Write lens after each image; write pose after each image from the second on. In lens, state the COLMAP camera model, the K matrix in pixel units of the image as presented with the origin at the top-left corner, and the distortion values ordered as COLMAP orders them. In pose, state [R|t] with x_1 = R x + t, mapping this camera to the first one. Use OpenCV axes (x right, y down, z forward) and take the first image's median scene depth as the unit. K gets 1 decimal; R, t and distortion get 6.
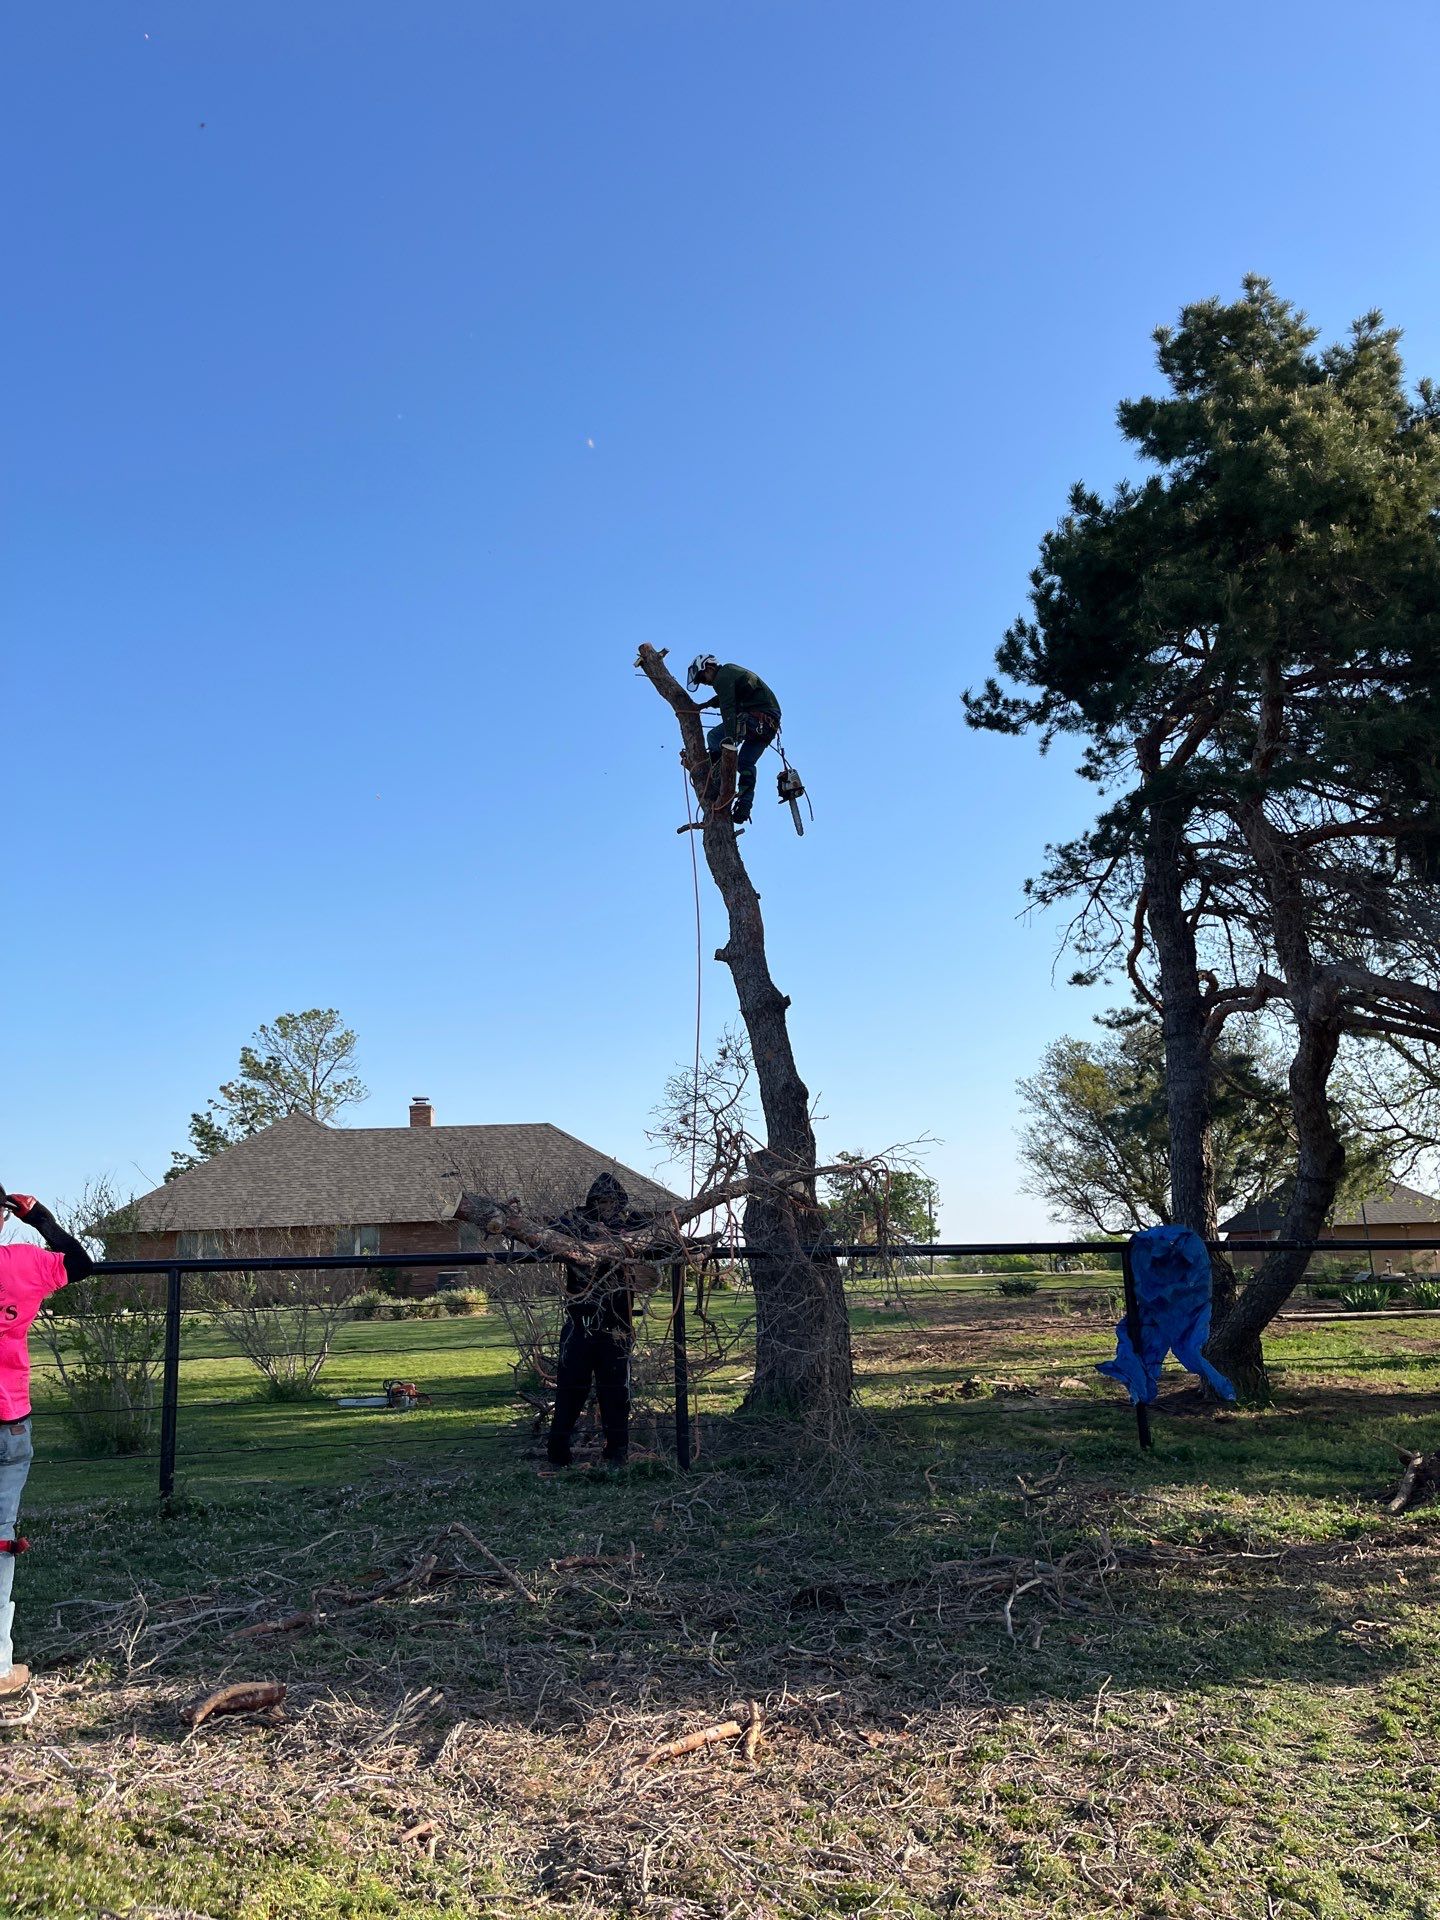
lens RADIAL K [[1462.1, 0, 715.2], [0, 1462.1, 949.8], [0, 0, 1]] dist [0.081608, -0.104105]
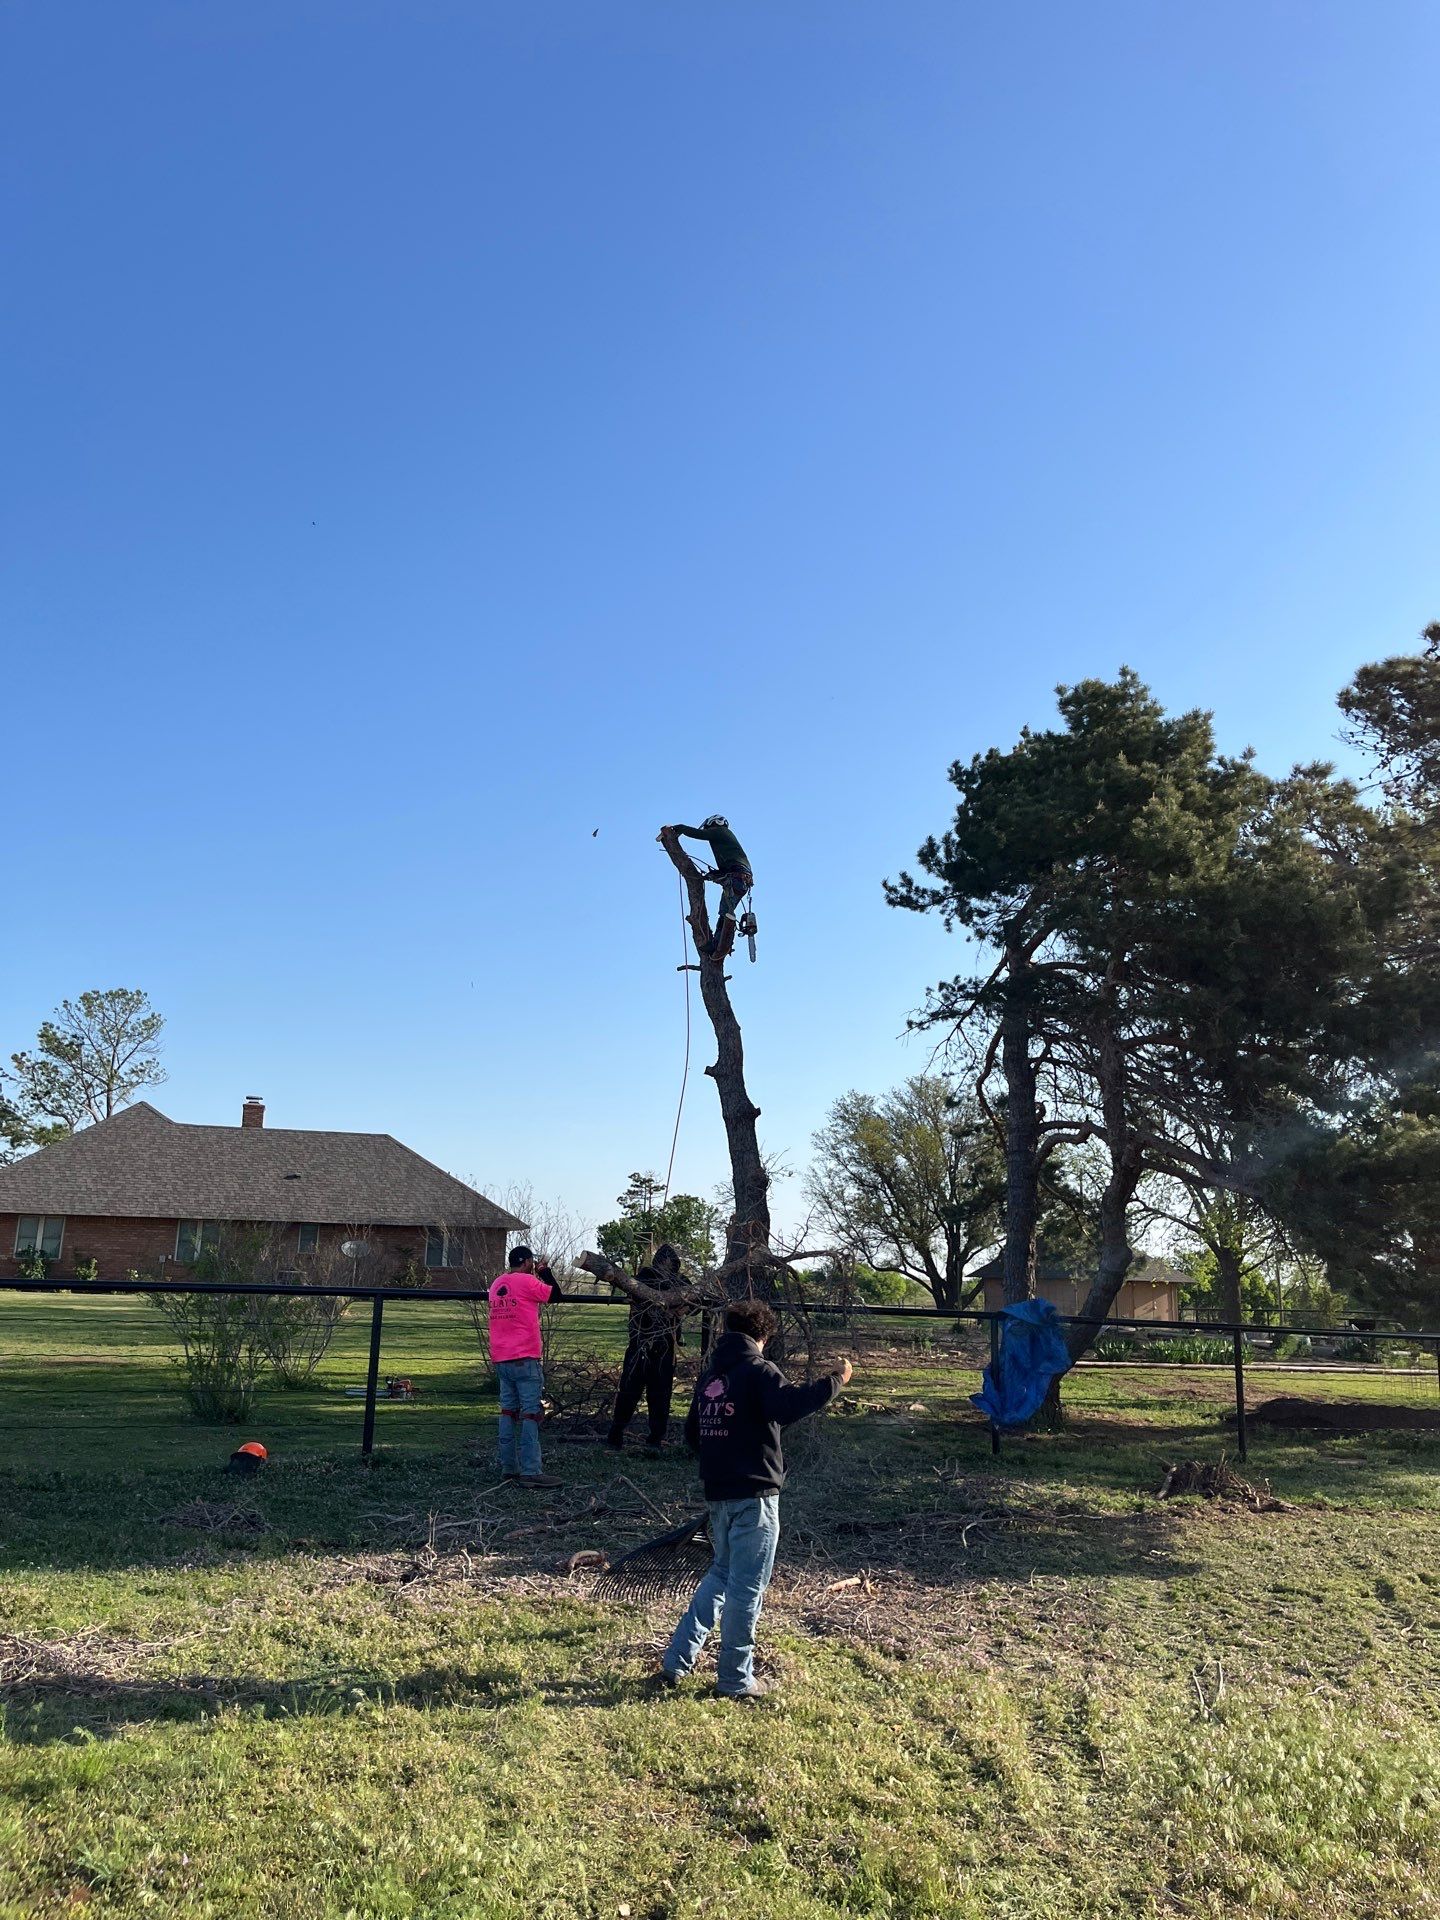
lens RADIAL K [[1490.5, 0, 722.7], [0, 1490.5, 901.9], [0, 0, 1]] dist [0.058774, -0.069069]
pose [[0.981166, 0.107615, 0.160411, -0.194565], [-0.102429, 0.993924, -0.040279, -0.085417], [-0.163771, 0.023089, 0.986228, -0.311462]]
